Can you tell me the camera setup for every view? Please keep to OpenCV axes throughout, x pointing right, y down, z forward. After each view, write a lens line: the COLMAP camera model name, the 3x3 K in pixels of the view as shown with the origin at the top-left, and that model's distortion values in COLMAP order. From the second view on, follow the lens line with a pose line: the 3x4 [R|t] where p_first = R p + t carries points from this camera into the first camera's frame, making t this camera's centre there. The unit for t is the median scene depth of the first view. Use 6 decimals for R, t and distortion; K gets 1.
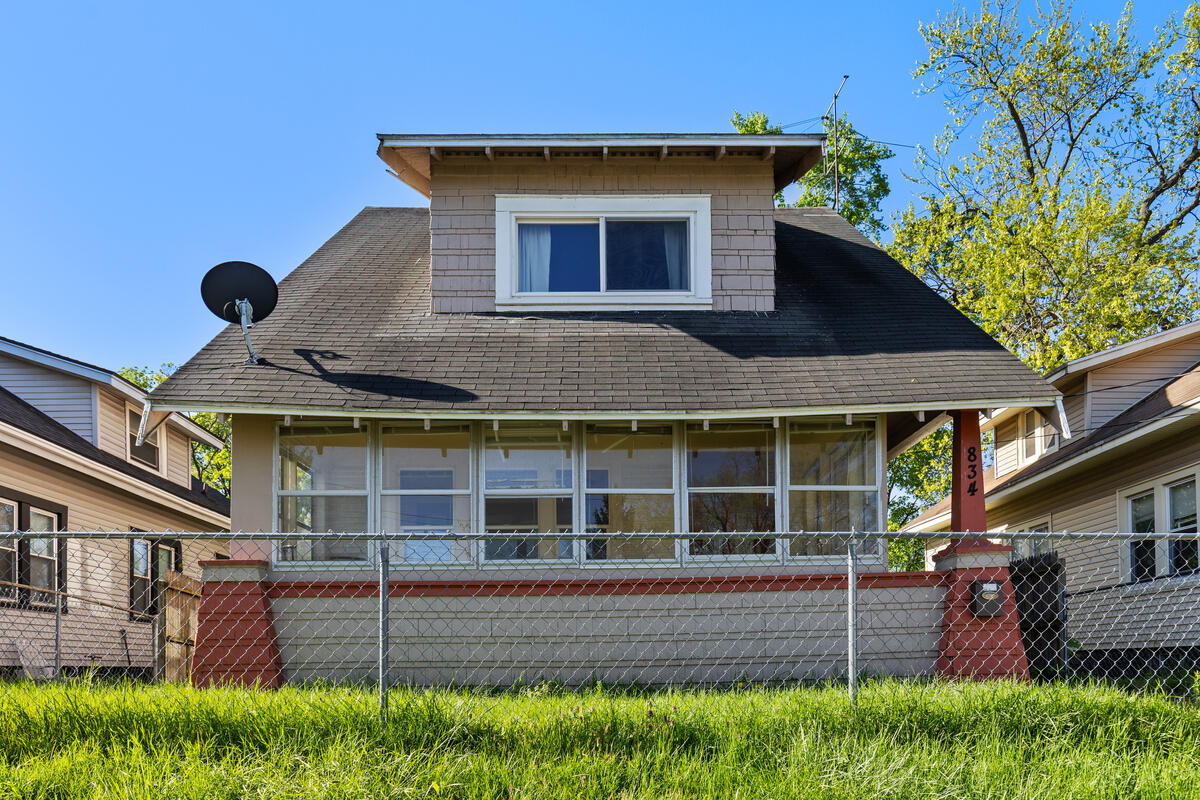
lens RADIAL K [[852.4, 0, 598.3], [0, 852.4, 432.1], [0, 0, 1]] dist [0.000989, 0.000545]
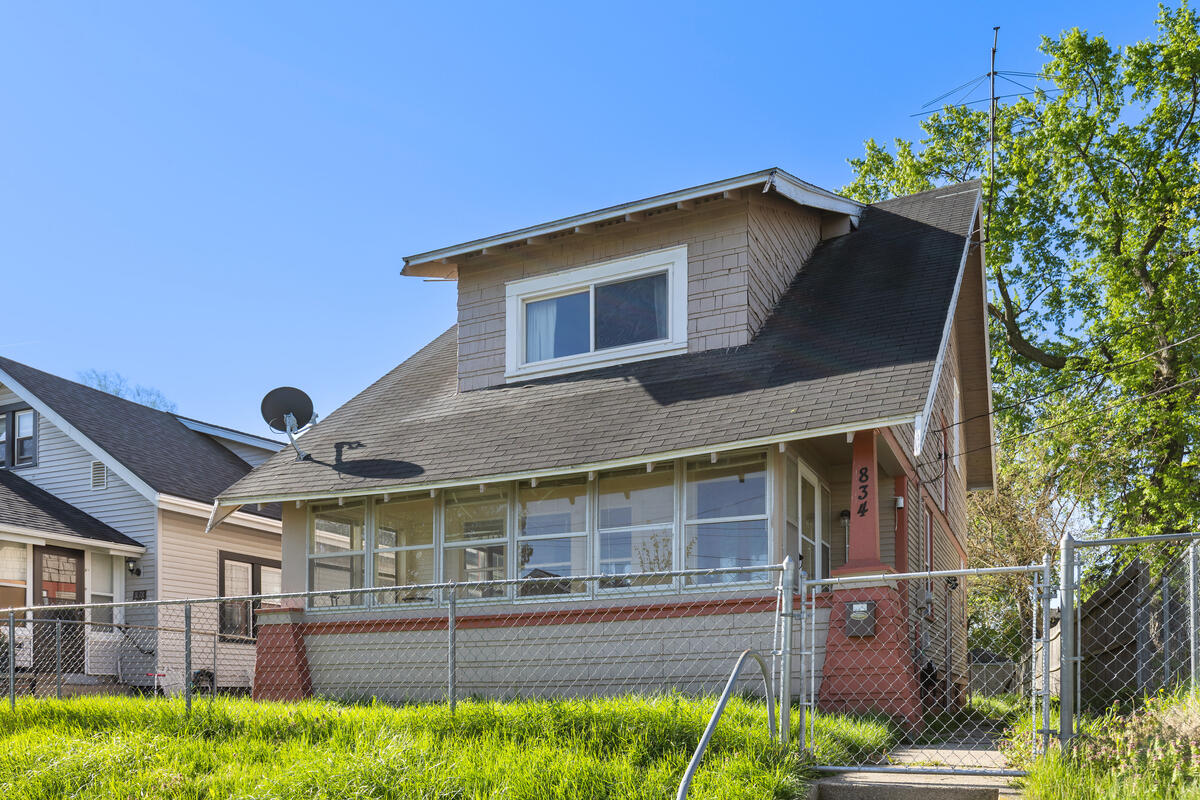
lens RADIAL K [[912.4, 0, 600.0], [0, 912.4, 400.0], [0, 0, 1]] dist [-0.000634, 0.002485]
pose [[0.906134, -0.128786, -0.402909, 0.500225], [0.112363, 0.991588, -0.064250, -0.022889], [0.407794, 0.012947, 0.912982, -0.100315]]
